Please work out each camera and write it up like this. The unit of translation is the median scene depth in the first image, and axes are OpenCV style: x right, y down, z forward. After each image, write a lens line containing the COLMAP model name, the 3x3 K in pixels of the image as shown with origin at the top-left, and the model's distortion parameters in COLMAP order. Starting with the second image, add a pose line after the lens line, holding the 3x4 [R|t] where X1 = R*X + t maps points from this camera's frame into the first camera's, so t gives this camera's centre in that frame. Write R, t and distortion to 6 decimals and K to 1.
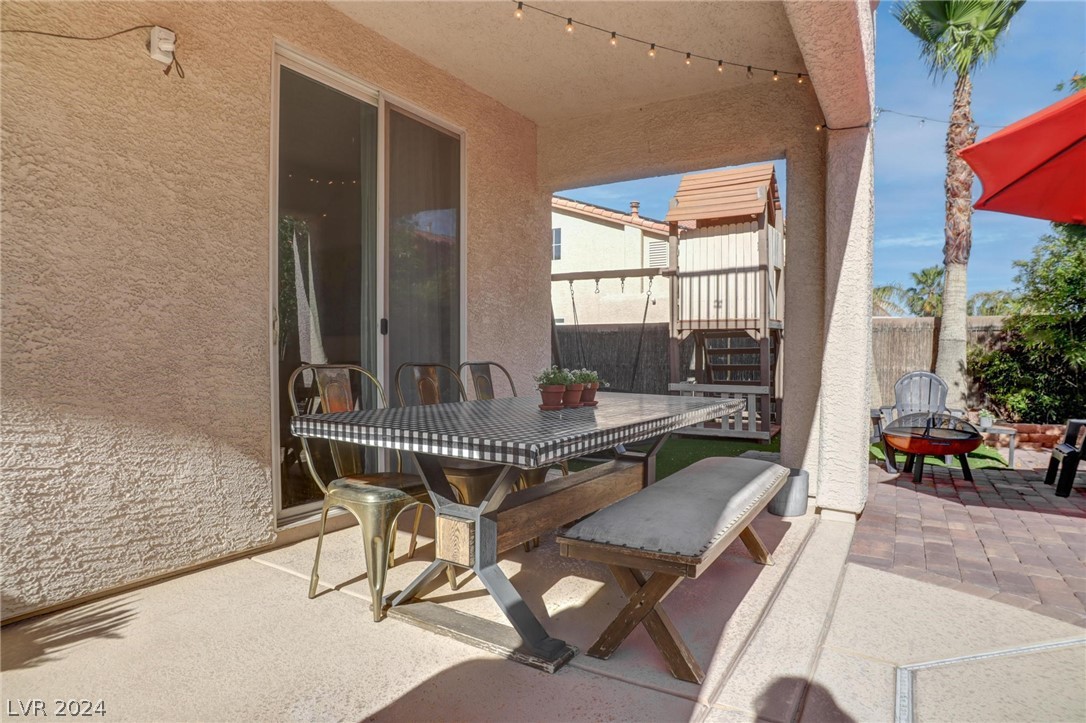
lens RADIAL K [[606.5, 0, 546.0], [0, 606.5, 371.9], [0, 0, 1]] dist [-0.059565, 0.010744]
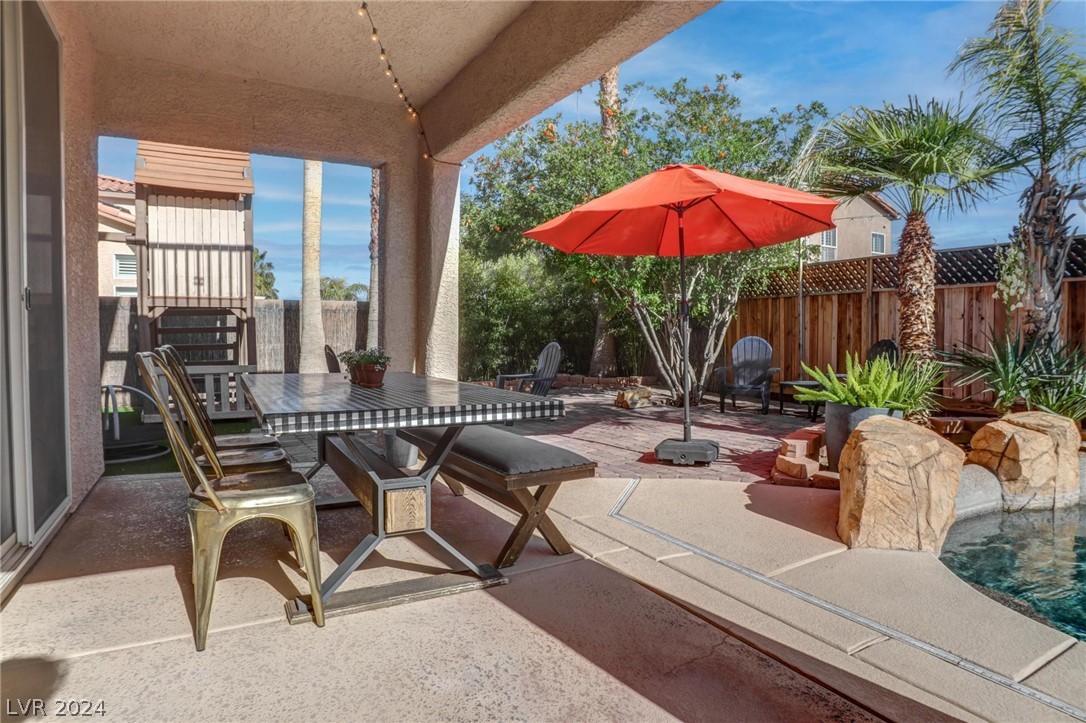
lens RADIAL K [[606.5, 0, 539.6], [0, 606.5, 351.2], [0, 0, 1]] dist [-0.059565, 0.010744]
pose [[0.505880, -0.030006, 0.862082, -0.258001], [0.027464, 0.999448, 0.018671, -0.004668], [-0.862166, 0.014231, 0.506426, 0.067049]]
